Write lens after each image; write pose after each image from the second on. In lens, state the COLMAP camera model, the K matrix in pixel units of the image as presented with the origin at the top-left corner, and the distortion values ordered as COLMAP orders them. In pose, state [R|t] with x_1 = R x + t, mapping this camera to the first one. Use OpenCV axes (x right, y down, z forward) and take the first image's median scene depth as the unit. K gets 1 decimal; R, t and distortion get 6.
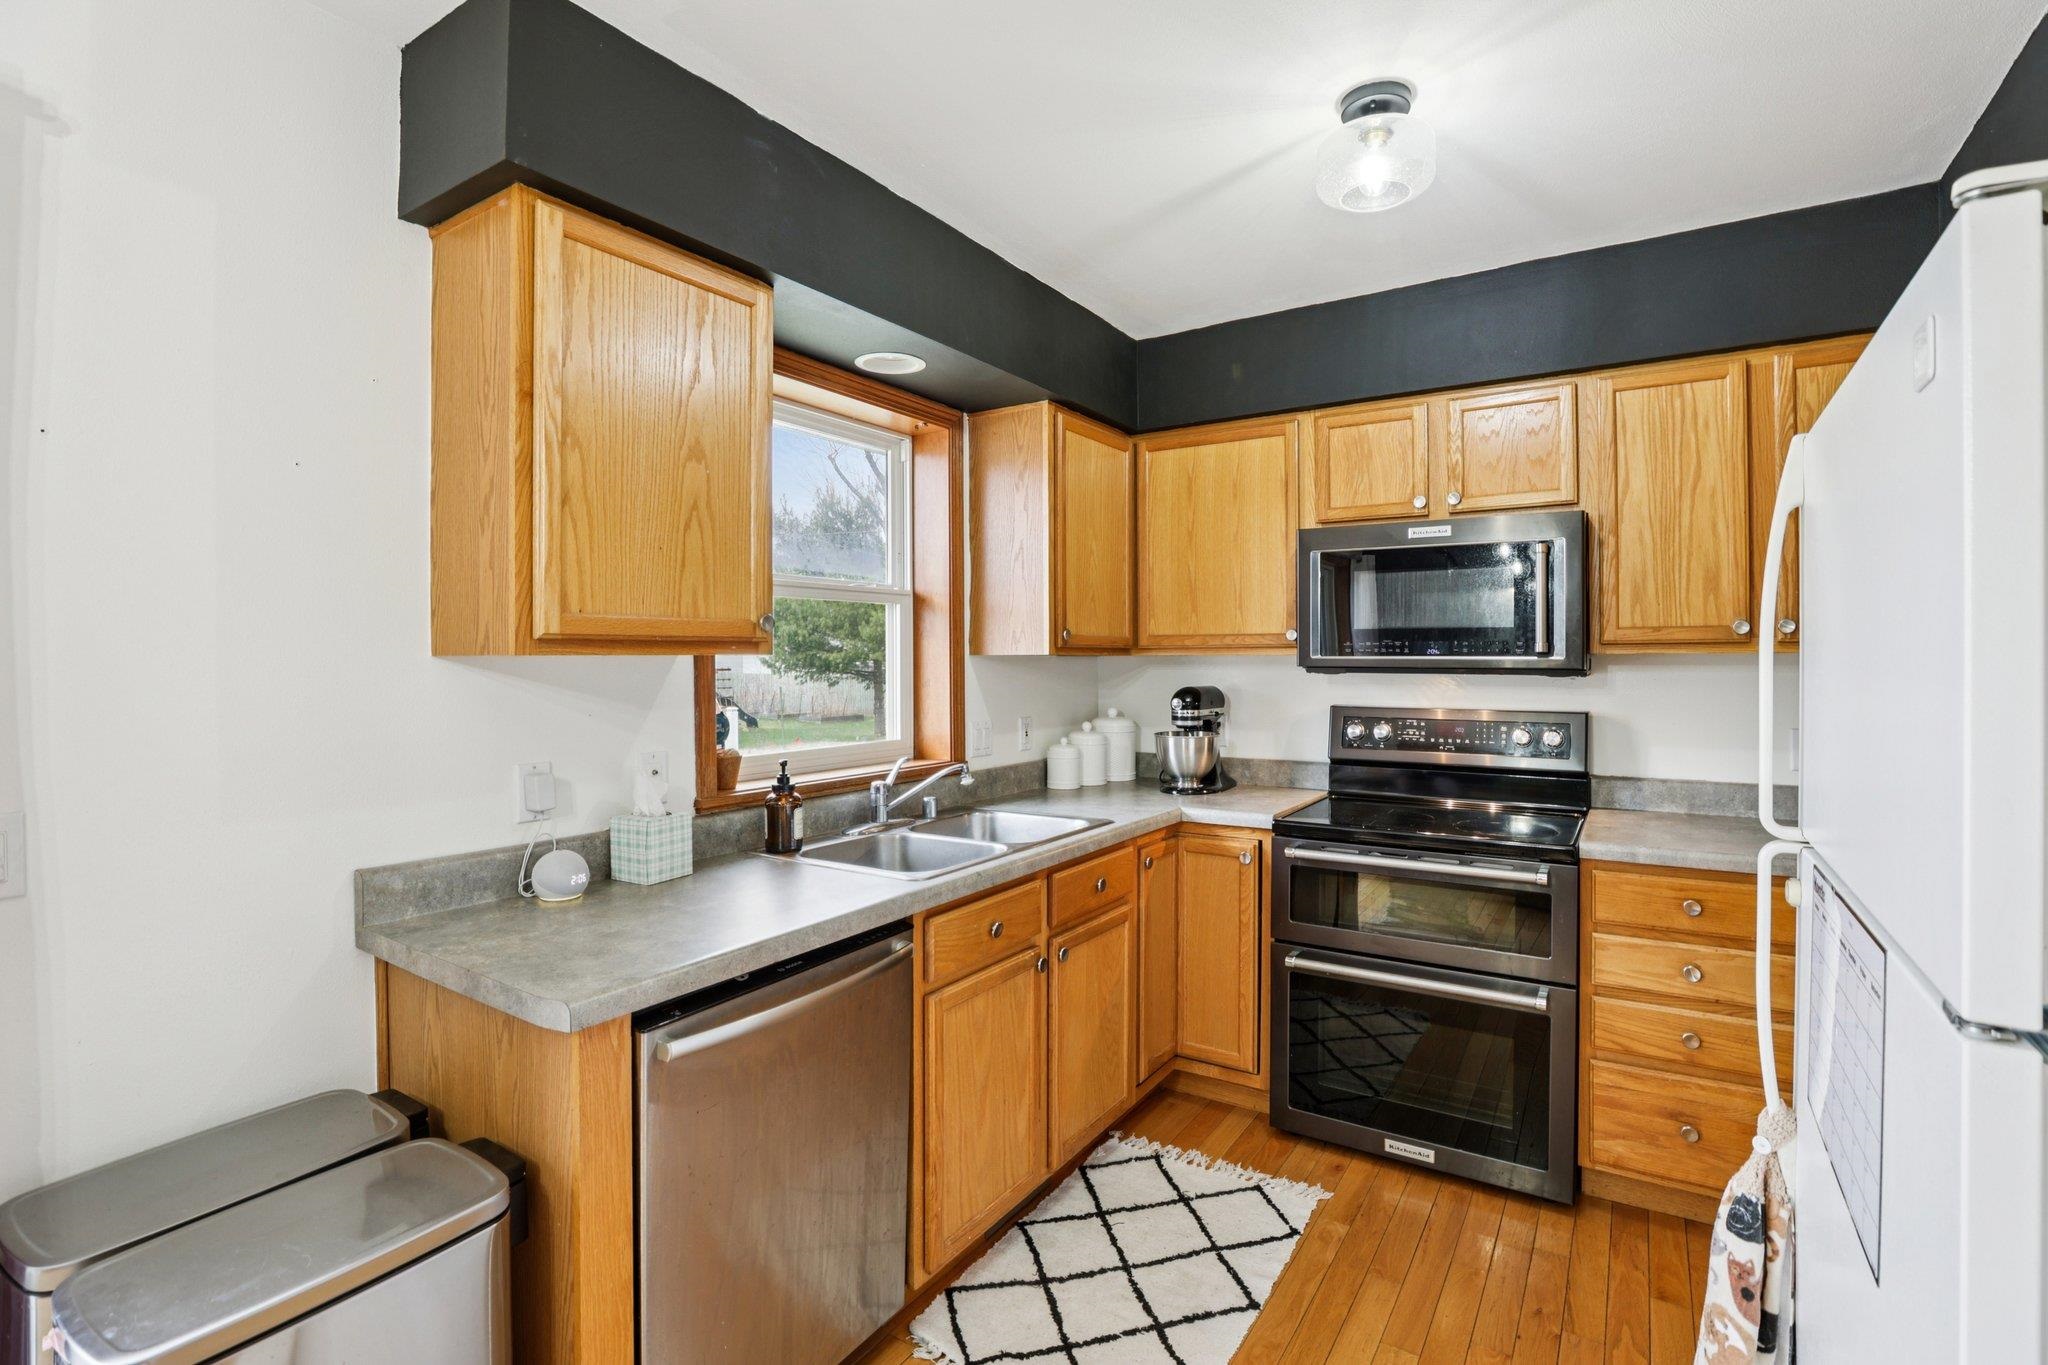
lens RADIAL K [[957.5, 0, 1024.4], [0, 957.5, 650.9], [0, 0, 1]] dist [-0.016299, 0.001182]
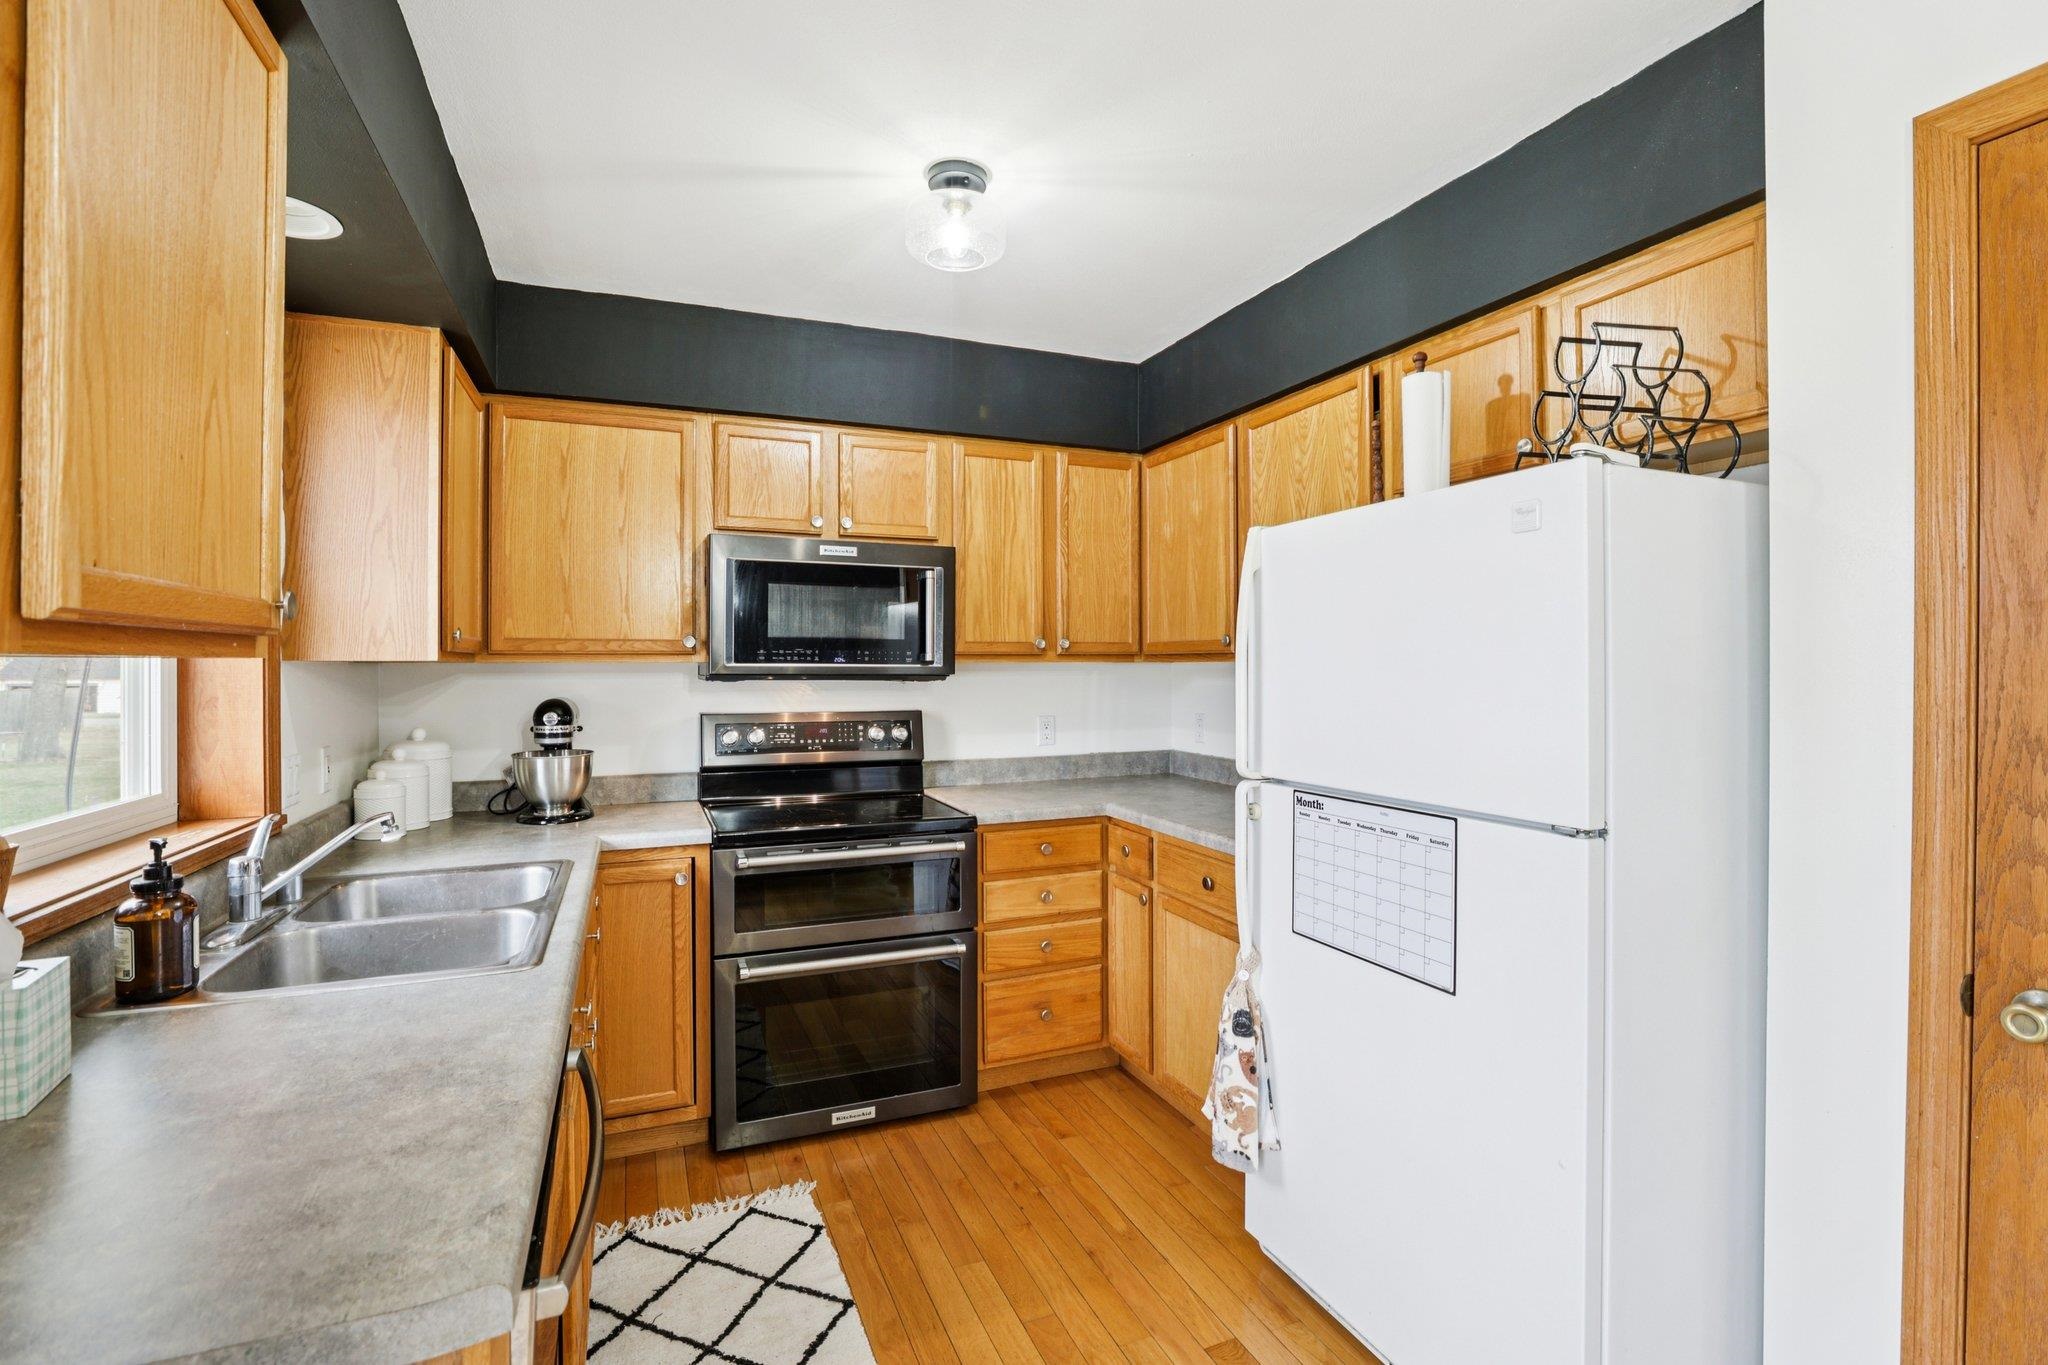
lens RADIAL K [[948.9, 0, 1033.8], [0, 948.9, 654.0], [0, 0, 1]] dist [-0.025054, 0.001384]
pose [[0.563216, 0.011622, 0.826228, -0.372084], [-0.006601, 0.999932, -0.009566, 0.003039], [-0.826284, -0.000066, 0.563254, 0.211383]]
